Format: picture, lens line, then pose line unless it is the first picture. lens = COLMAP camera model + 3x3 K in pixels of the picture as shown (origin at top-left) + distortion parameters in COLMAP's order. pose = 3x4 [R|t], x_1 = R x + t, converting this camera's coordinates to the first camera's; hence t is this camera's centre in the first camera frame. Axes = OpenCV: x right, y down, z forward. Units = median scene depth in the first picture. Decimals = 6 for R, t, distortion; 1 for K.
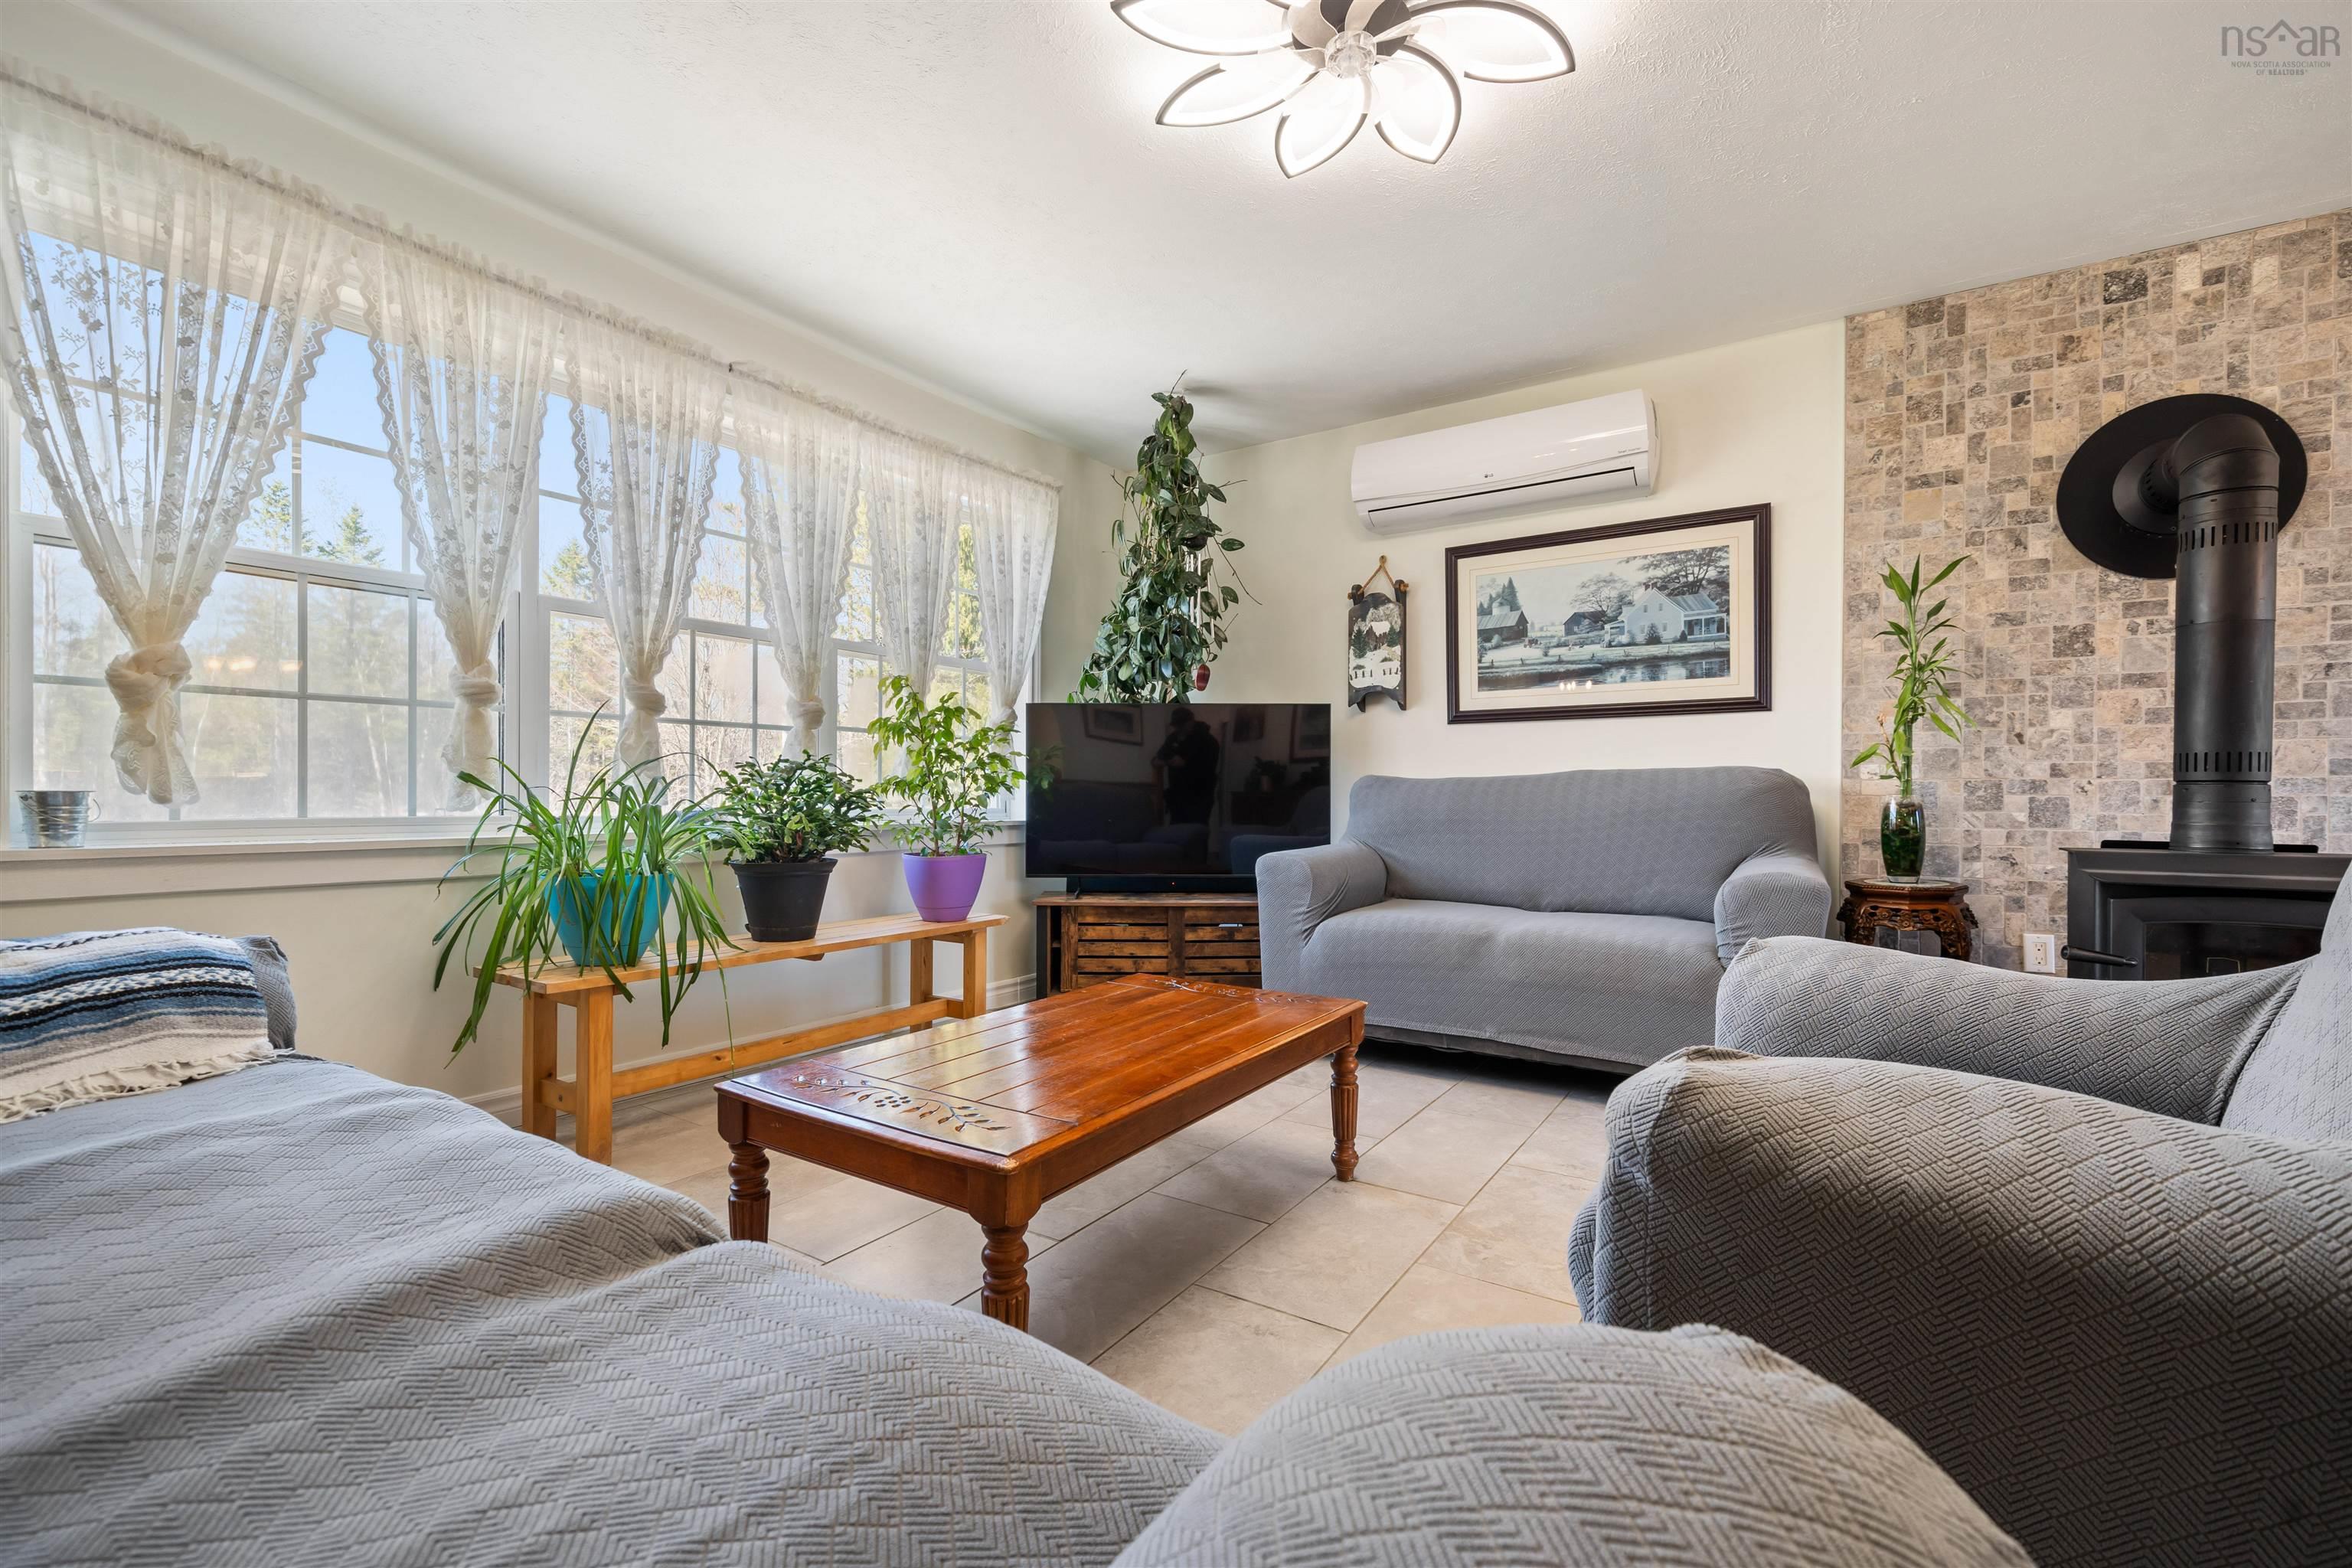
lens RADIAL K [[1009.7, 0, 1173.2], [0, 1009.7, 796.6], [0, 0, 1]] dist [0.001355, 0.000305]
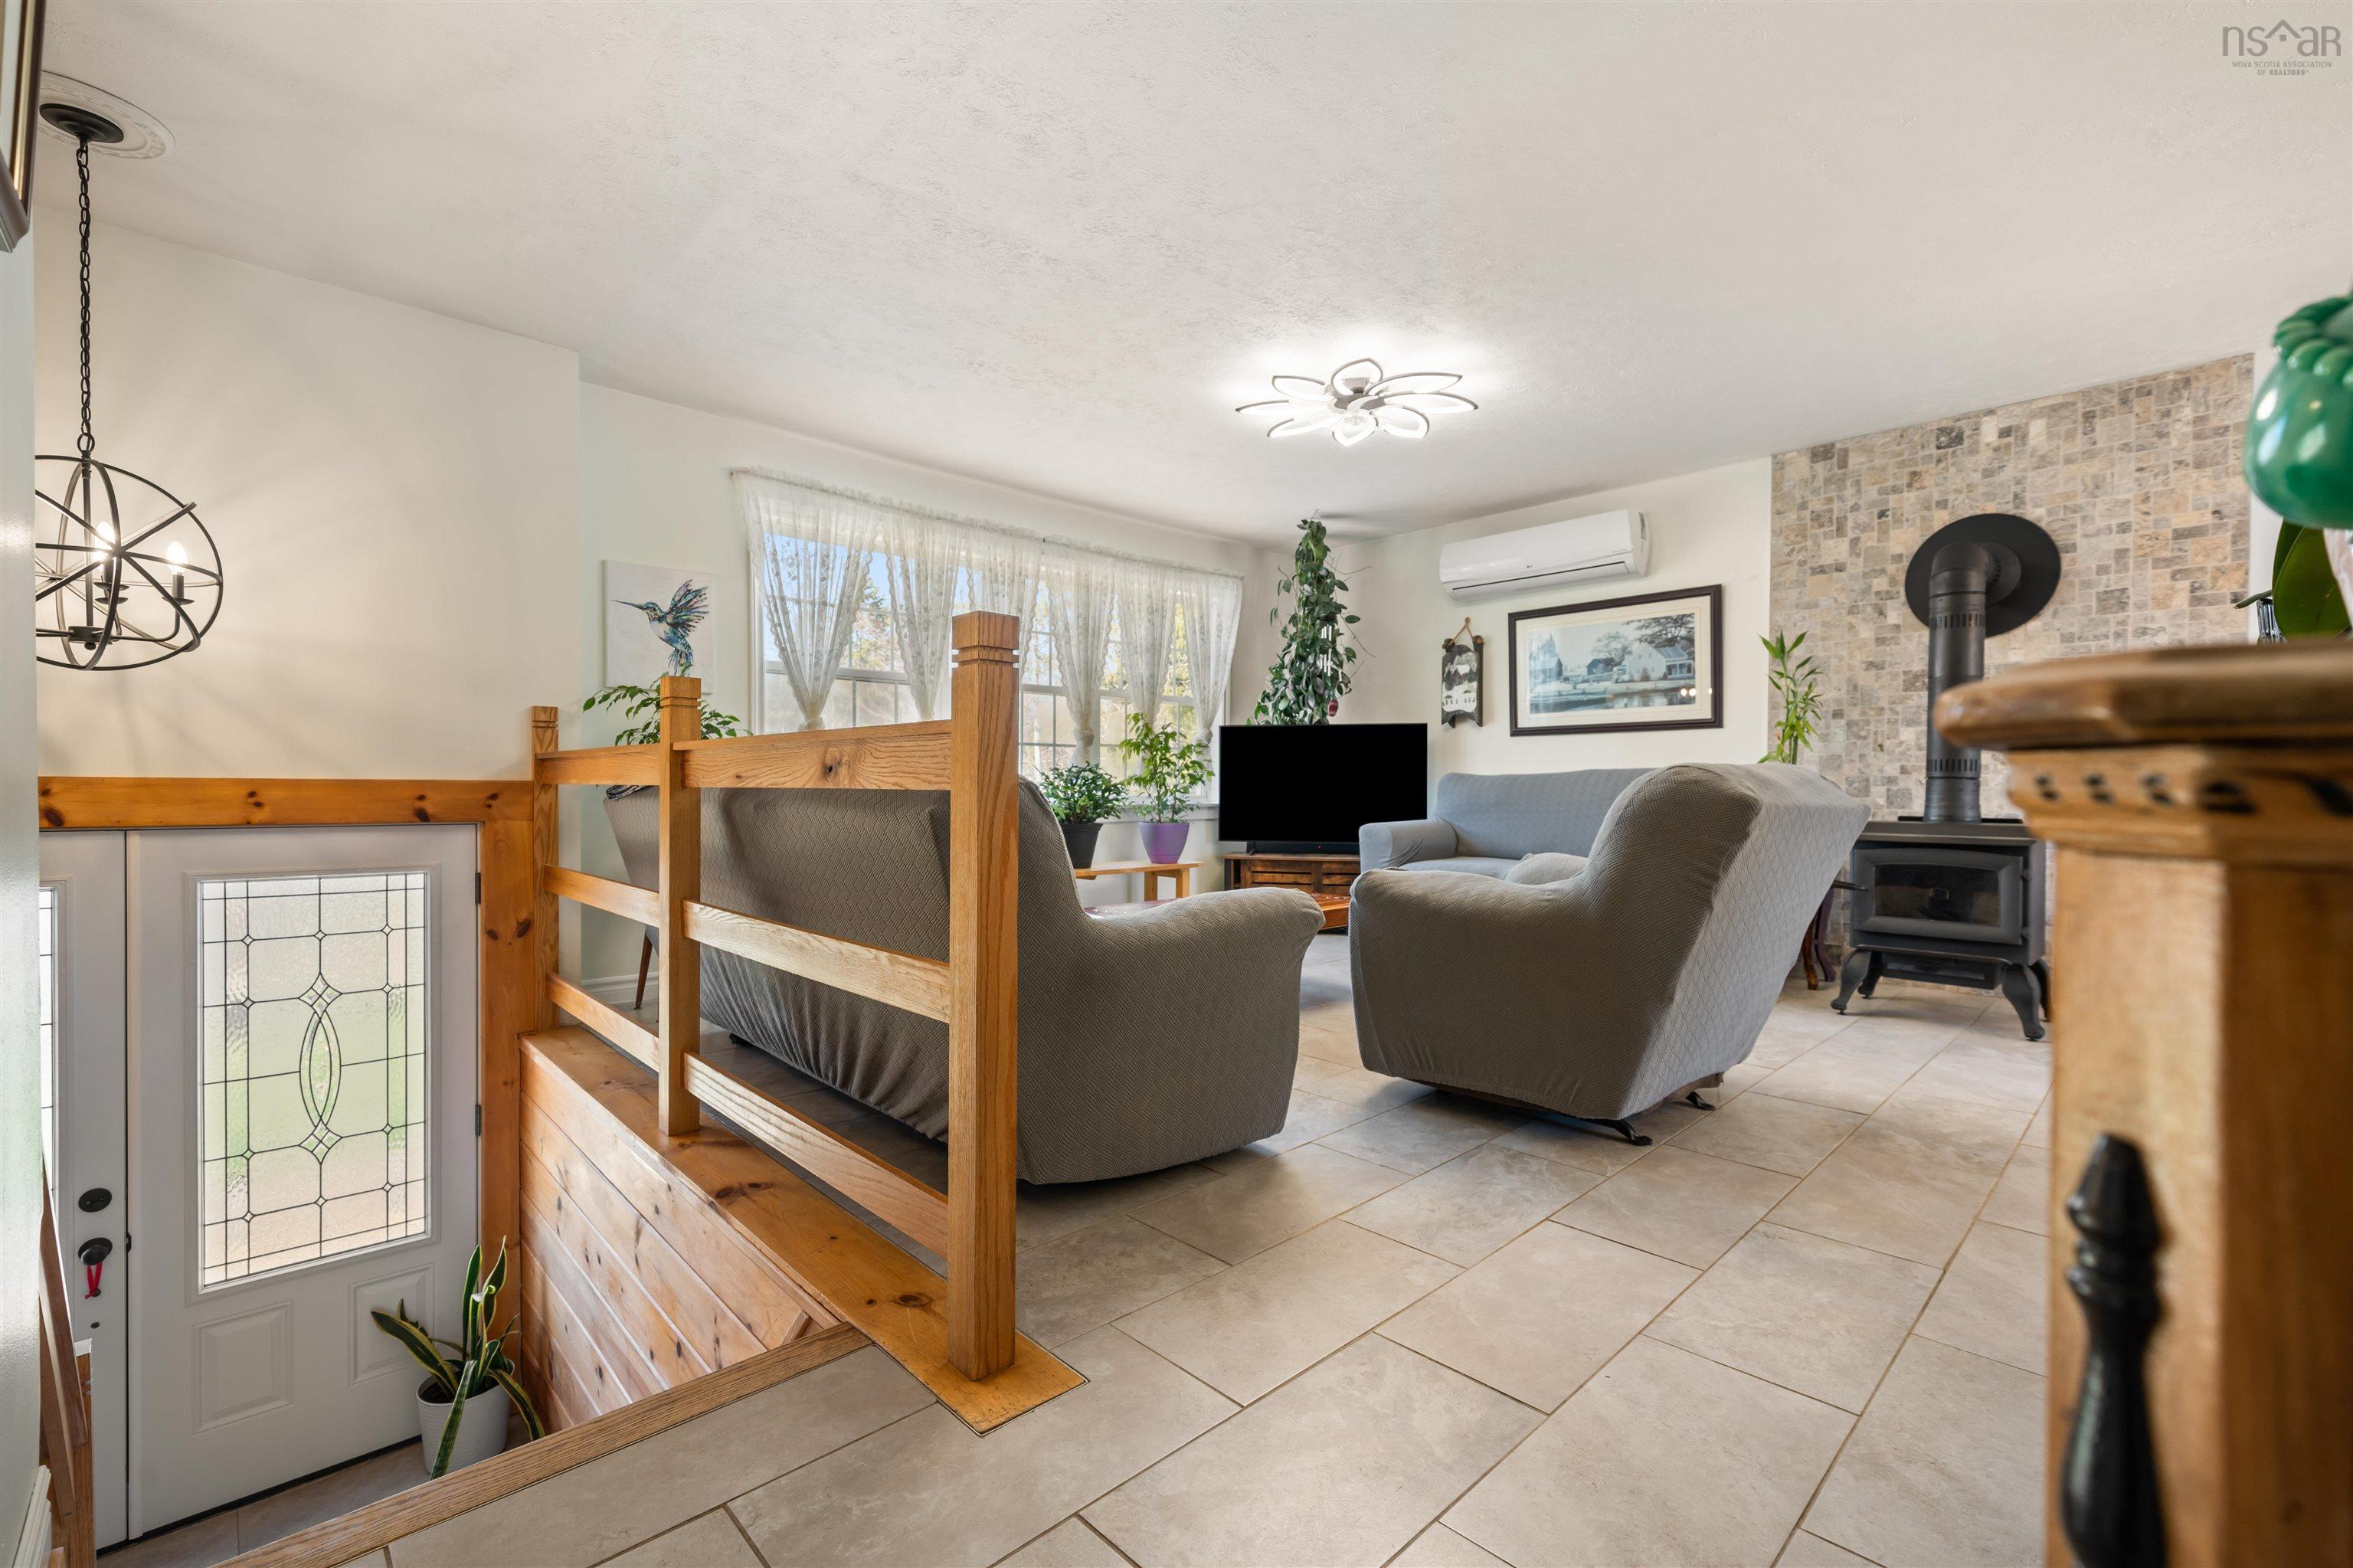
lens RADIAL K [[1010.1, 0, 1173.7], [0, 1010.1, 796.6], [0, 0, 1]] dist [0.001355, 0.000305]
pose [[0.973959, 0.002873, -0.226706, 0.157888], [-0.001177, 0.999970, 0.007615, 0.002817], [0.226721, -0.007150, 0.973934, -0.584174]]
